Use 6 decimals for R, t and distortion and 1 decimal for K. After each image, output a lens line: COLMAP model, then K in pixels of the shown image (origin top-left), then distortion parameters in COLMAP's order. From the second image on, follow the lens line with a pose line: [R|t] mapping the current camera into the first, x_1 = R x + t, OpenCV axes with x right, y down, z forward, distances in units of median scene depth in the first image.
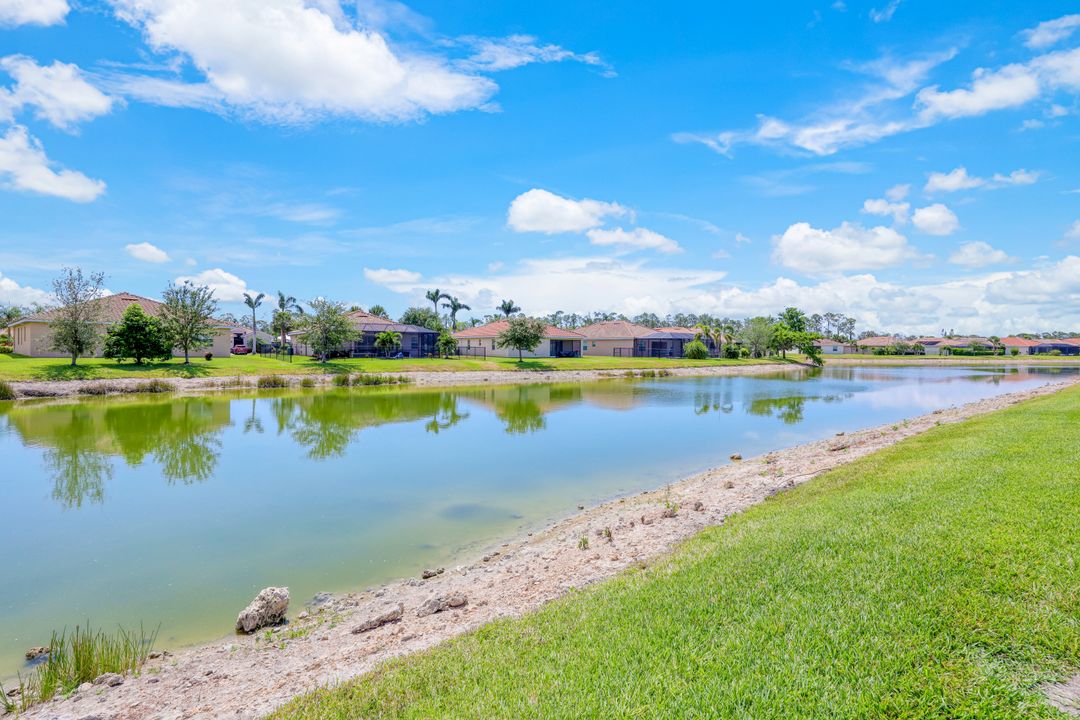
lens RADIAL K [[520.3, 0, 534.2], [0, 520.3, 356.7], [0, 0, 1]] dist [0.003337, 0.000016]
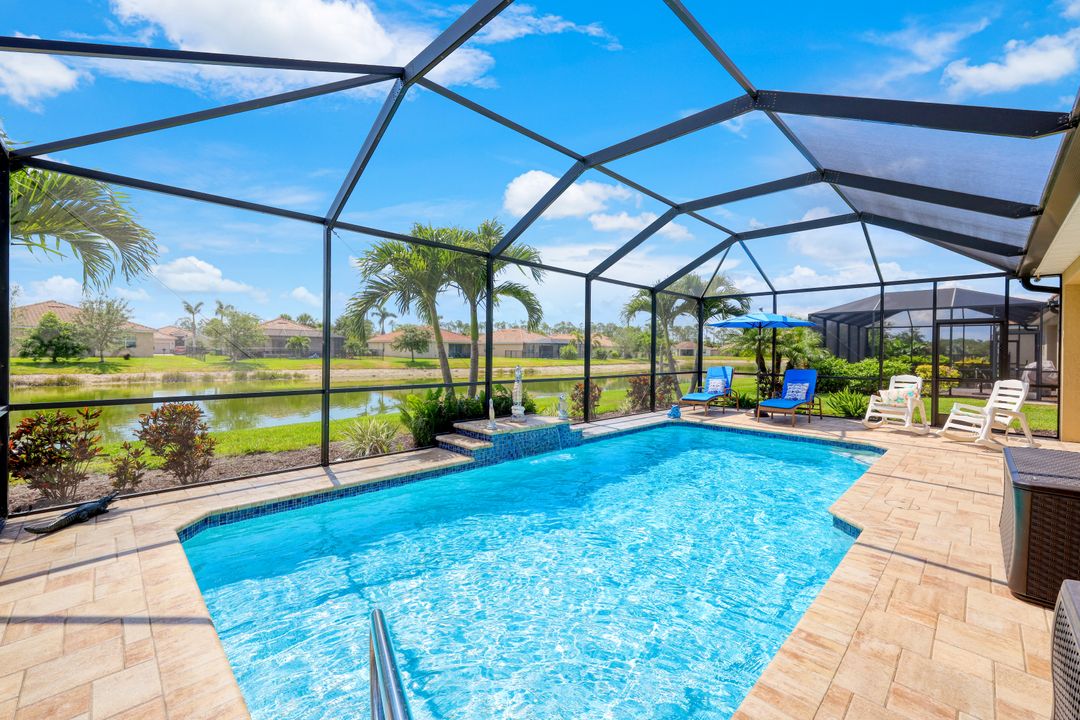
lens RADIAL K [[448.7, 0, 542.6], [0, 448.7, 354.9], [0, 0, 1]] dist [0.002879, -0.000939]
pose [[0.992958, 0.004192, 0.118389, 0.218198], [-0.003614, 0.999980, -0.005098, -0.002172], [-0.118408, 0.004635, 0.992954, -0.146516]]
